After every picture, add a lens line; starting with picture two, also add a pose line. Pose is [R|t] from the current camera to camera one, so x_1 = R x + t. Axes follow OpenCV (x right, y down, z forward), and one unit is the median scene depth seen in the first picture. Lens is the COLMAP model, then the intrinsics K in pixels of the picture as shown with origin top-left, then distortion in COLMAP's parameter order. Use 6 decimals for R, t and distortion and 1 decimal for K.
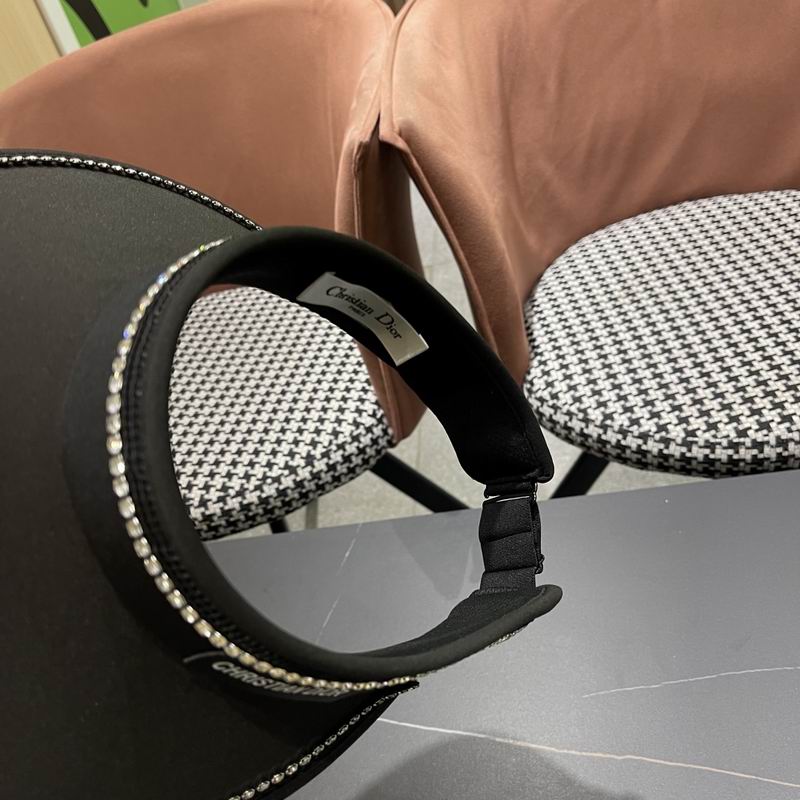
lens RADIAL K [[822.2, 0, 399.4], [0, 822.2, 398.8], [0, 0, 1]] dist [0.009600, 0.000000]
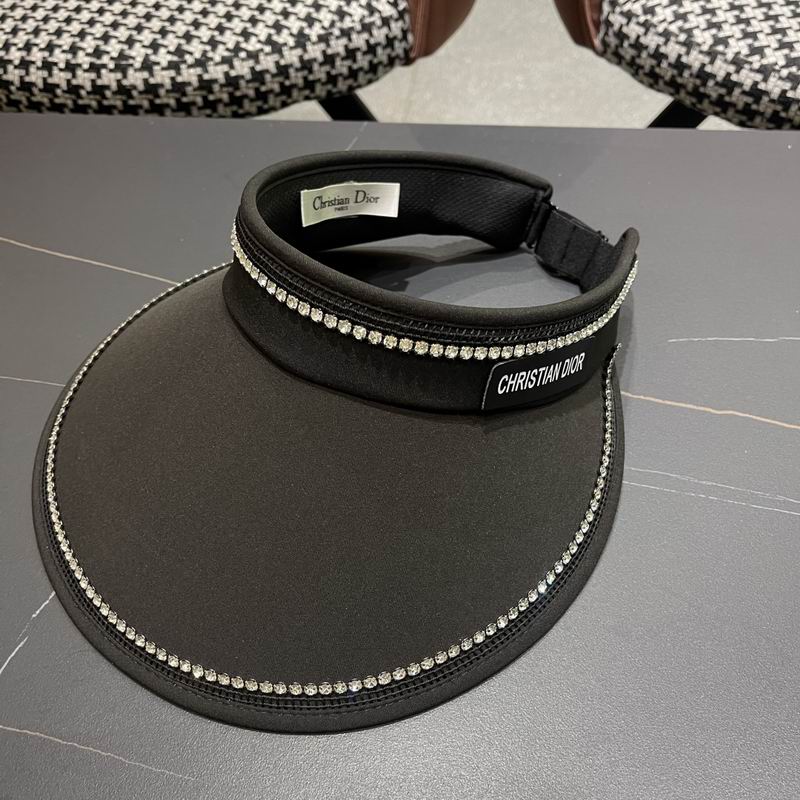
lens RADIAL K [[822.2, 0, 396.1], [0, 822.2, 422.7], [0, 0, 1]] dist [0.009600, 0.000000]
pose [[0.979134, 0.162364, 0.122206, -0.062648], [-0.187056, 0.955100, 0.229769, 0.218733], [-0.079412, -0.247834, 0.965542, 0.208445]]
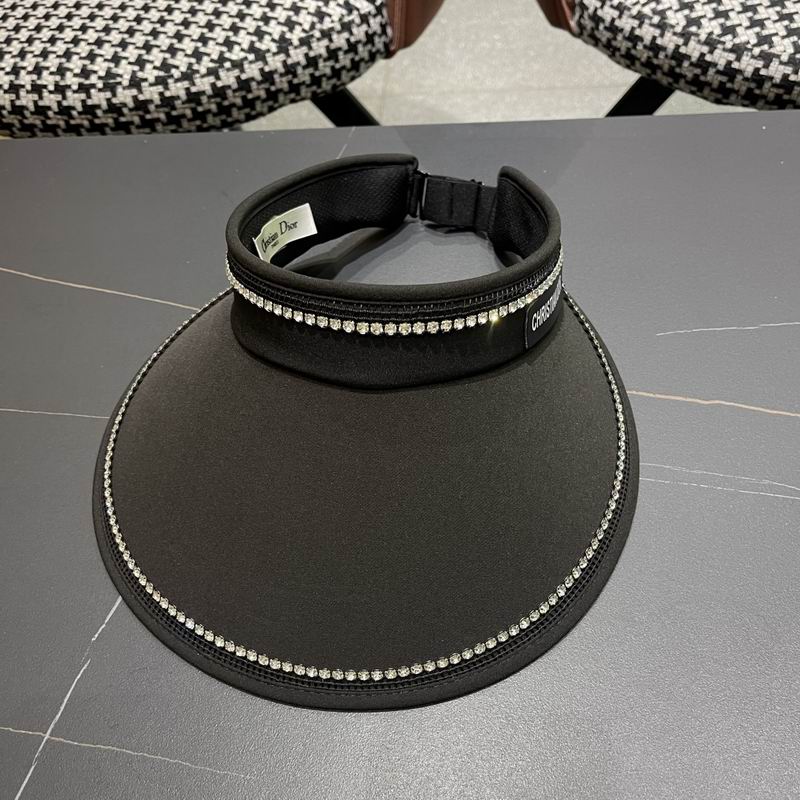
lens RADIAL K [[822.2, 0, 400.8], [0, 822.2, 424.8], [0, 0, 1]] dist [0.009600, 0.000000]
pose [[0.987006, 0.084329, 0.136774, -0.079296], [-0.121071, 0.949950, 0.287989, 0.176184], [-0.105642, -0.300806, 0.947816, 0.185085]]
